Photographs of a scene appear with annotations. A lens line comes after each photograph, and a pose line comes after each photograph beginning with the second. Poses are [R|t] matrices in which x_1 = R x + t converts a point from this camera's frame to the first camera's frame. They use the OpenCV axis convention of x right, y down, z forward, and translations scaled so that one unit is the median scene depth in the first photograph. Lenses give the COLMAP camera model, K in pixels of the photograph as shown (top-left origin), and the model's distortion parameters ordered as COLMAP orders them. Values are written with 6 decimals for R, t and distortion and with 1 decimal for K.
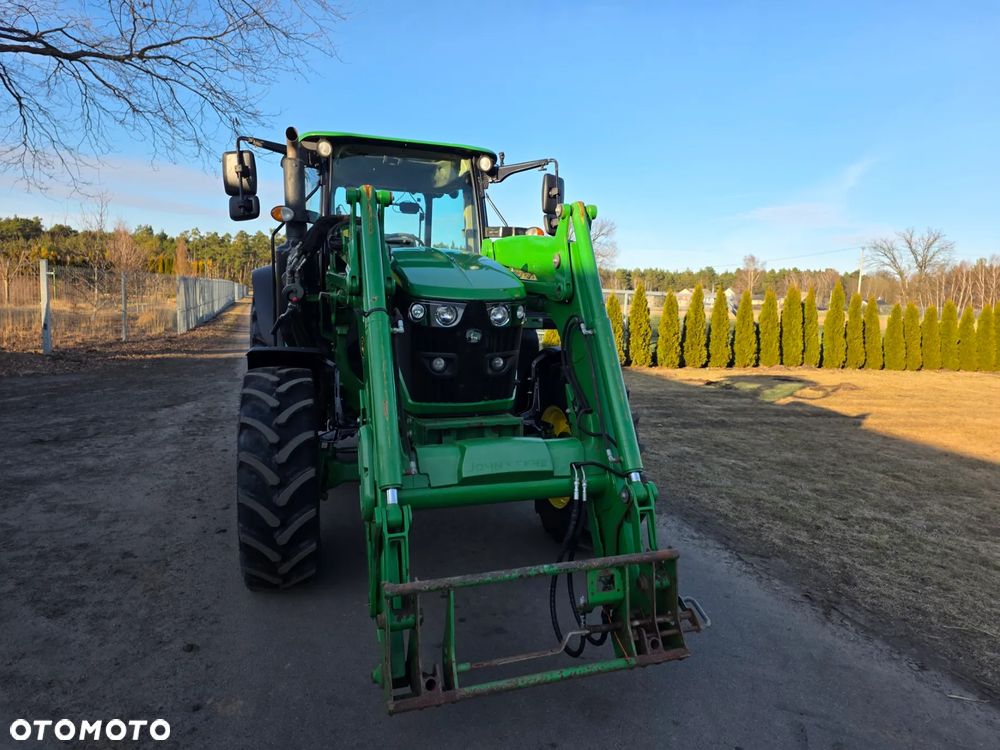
lens RADIAL K [[667.8, 0, 516.7], [0, 667.8, 369.6], [0, 0, 1]] dist [0.067923, -0.047086]
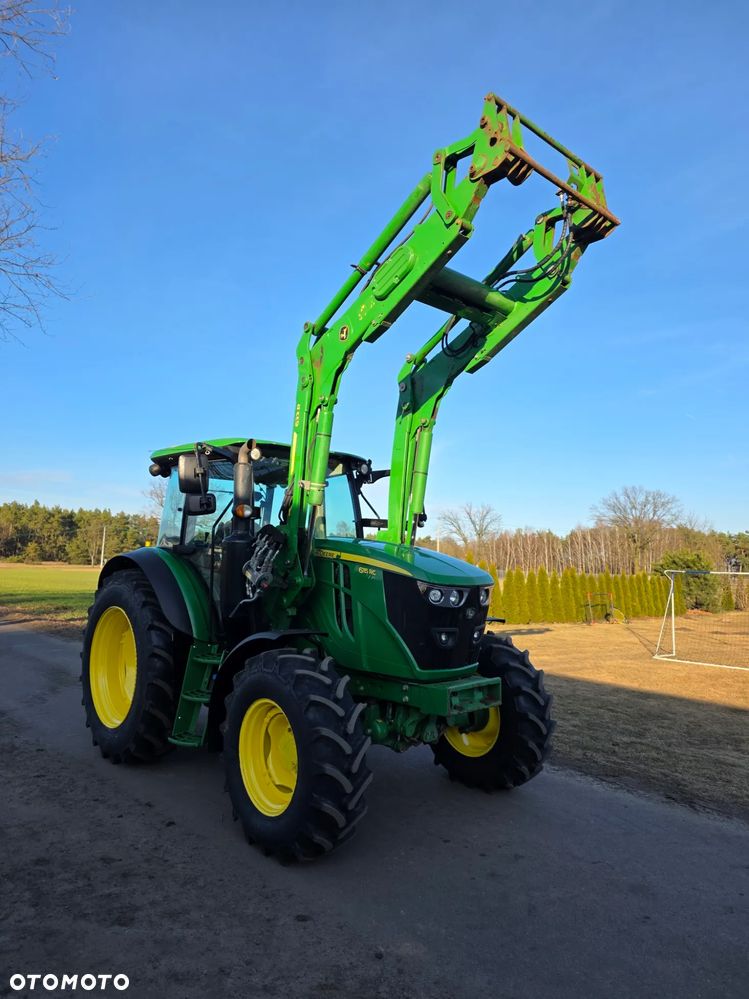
lens RADIAL K [[667.1, 0, 389.2], [0, 667.1, 489.7], [0, 0, 1]] dist [0.067923, -0.047086]
pose [[0.916794, 0.035351, 0.397793, -0.484062], [0.049136, 0.978521, -0.200204, -0.022400], [-0.396326, 0.203092, 0.895365, -0.102781]]
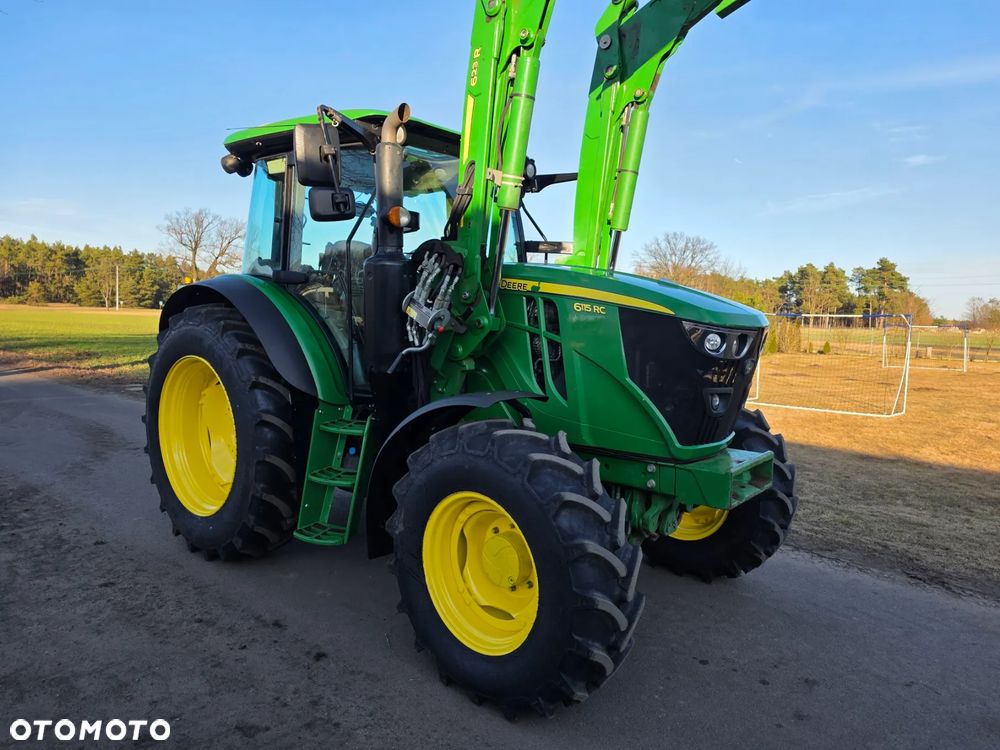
lens RADIAL K [[667.8, 0, 509.6], [0, 667.8, 362.3], [0, 0, 1]] dist [0.067923, -0.047086]
pose [[0.860952, -0.045995, 0.506602, -0.532777], [0.056706, 0.998374, -0.005726, -0.046229], [-0.505516, 0.033657, 0.862161, 0.243597]]
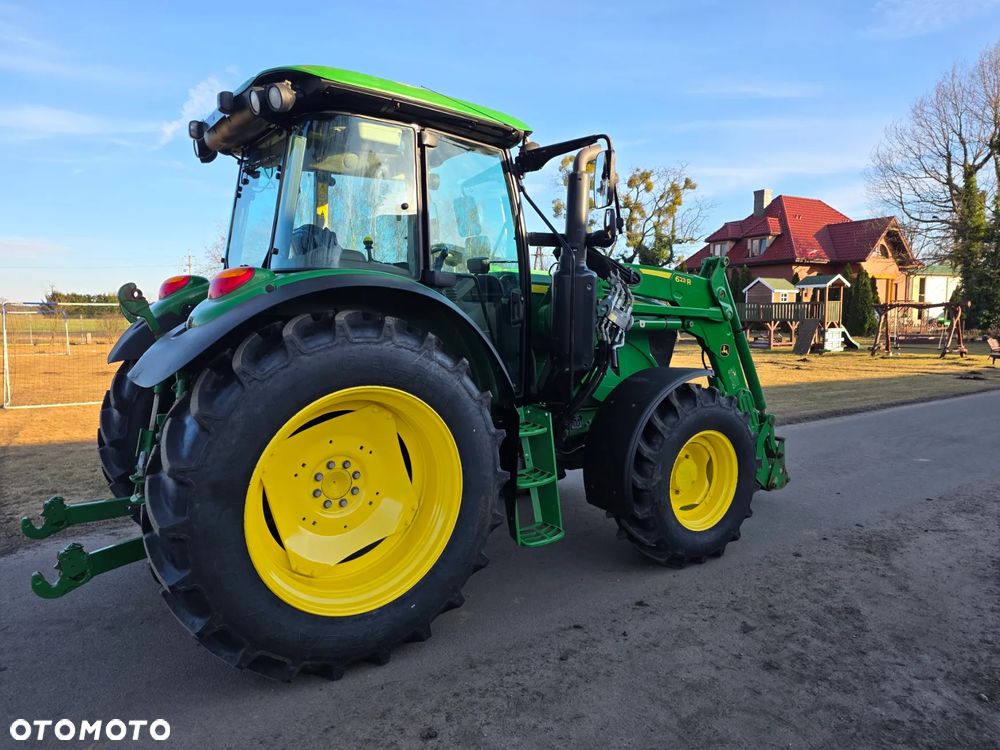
lens RADIAL K [[667.8, 0, 499.2], [0, 667.8, 364.5], [0, 0, 1]] dist [0.067923, -0.047086]
pose [[-0.272451, -0.107488, 0.956147, -1.020808], [0.090345, 0.986492, 0.136643, -0.168171], [-0.957919, 0.123611, -0.259059, 1.185716]]
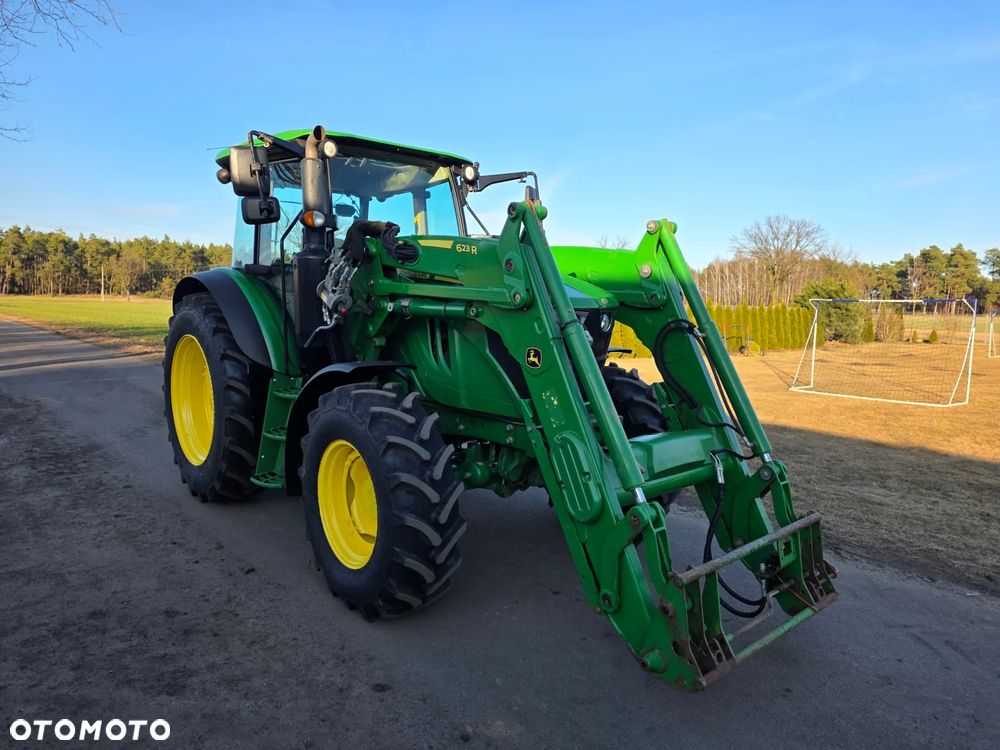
lens RADIAL K [[667.8, 0, 500.9], [0, 667.8, 361.7], [0, 0, 1]] dist [0.067923, -0.047086]
pose [[0.929035, -0.047615, 0.366916, -0.386004], [0.051342, 0.998681, -0.000399, -0.016990], [-0.366413, 0.019209, 0.930254, 0.038816]]
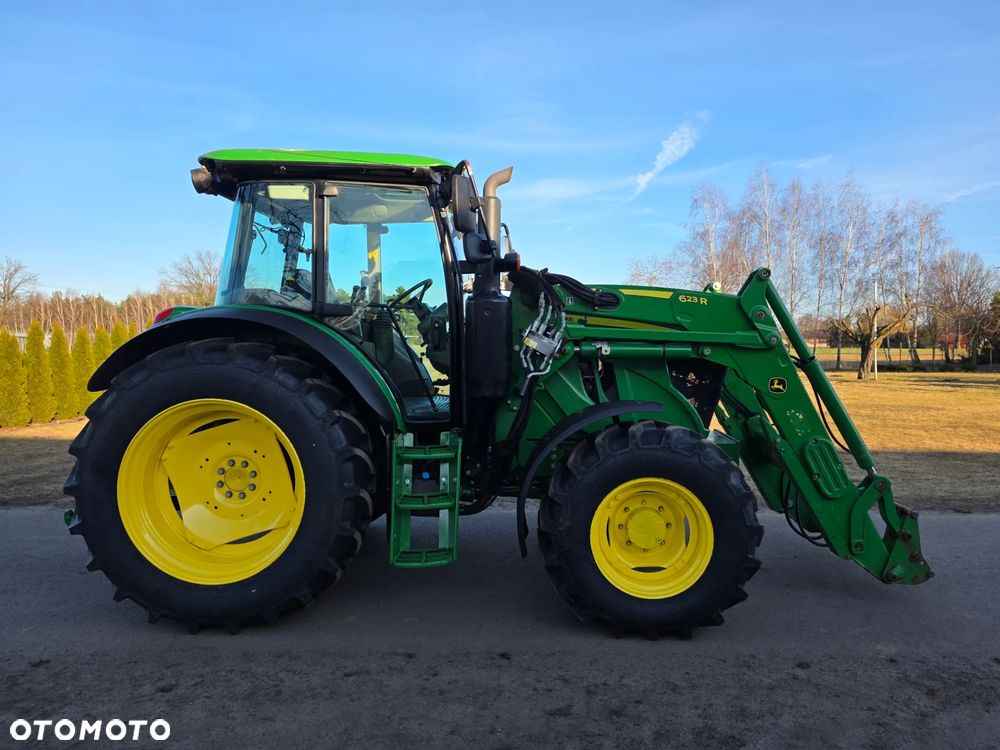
lens RADIAL K [[667.8, 0, 511.4], [0, 667.8, 359.9], [0, 0, 1]] dist [0.067923, -0.047086]
pose [[0.351685, -0.057155, 0.934372, -0.997618], [0.113466, 0.993378, 0.018057, -0.099761], [-0.929216, 0.099669, 0.355841, 0.596264]]
